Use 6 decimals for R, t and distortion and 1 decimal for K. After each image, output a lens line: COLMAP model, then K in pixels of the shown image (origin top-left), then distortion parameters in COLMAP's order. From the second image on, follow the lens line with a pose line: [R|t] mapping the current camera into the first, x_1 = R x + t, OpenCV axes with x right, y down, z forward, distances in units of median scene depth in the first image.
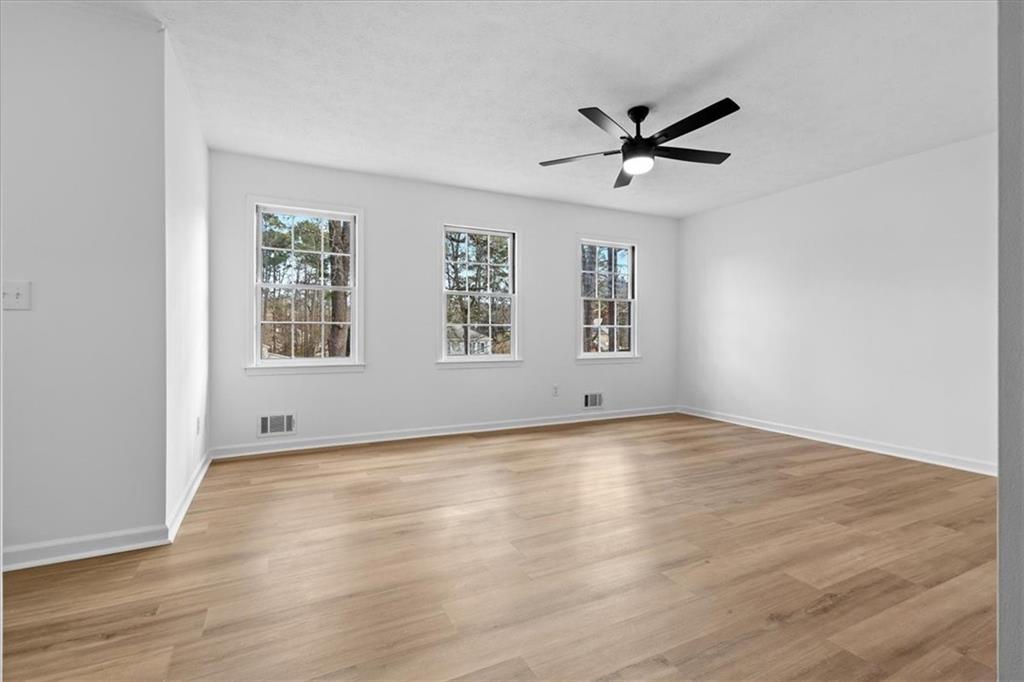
lens RADIAL K [[470.1, 0, 513.5], [0, 470.1, 335.2], [0, 0, 1]] dist [0.001079, -0.000284]
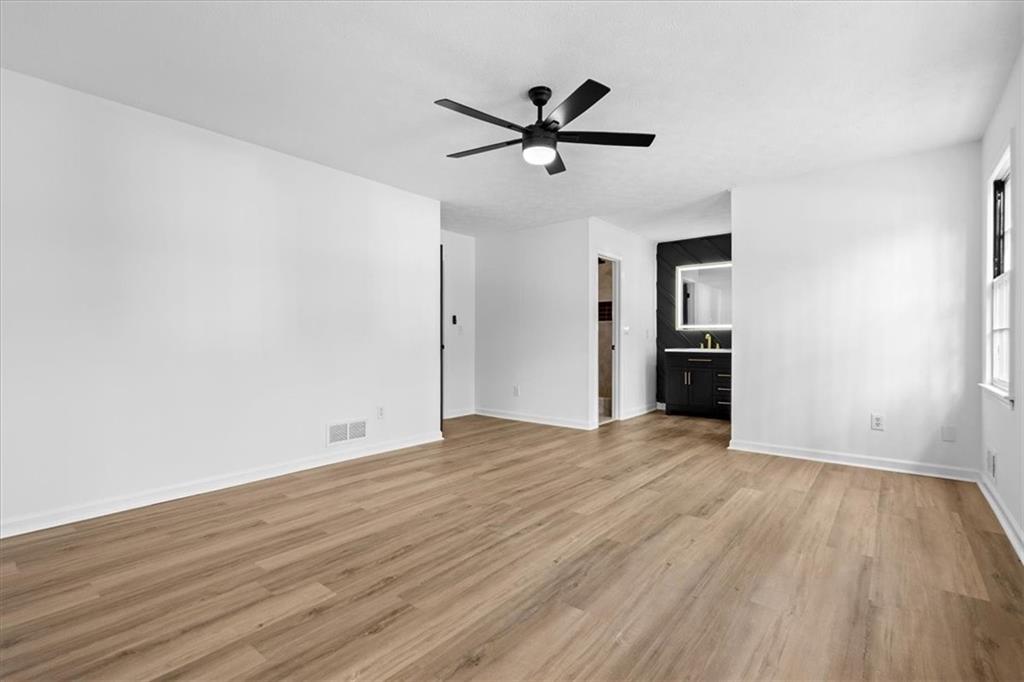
lens RADIAL K [[470.1, 0, 513.5], [0, 470.1, 335.2], [0, 0, 1]] dist [0.001079, -0.000284]
pose [[-0.911058, -0.005727, -0.412239, 0.744789], [-0.002132, 0.999956, -0.009179, -0.015021], [0.412273, -0.007484, -0.911030, 1.969267]]
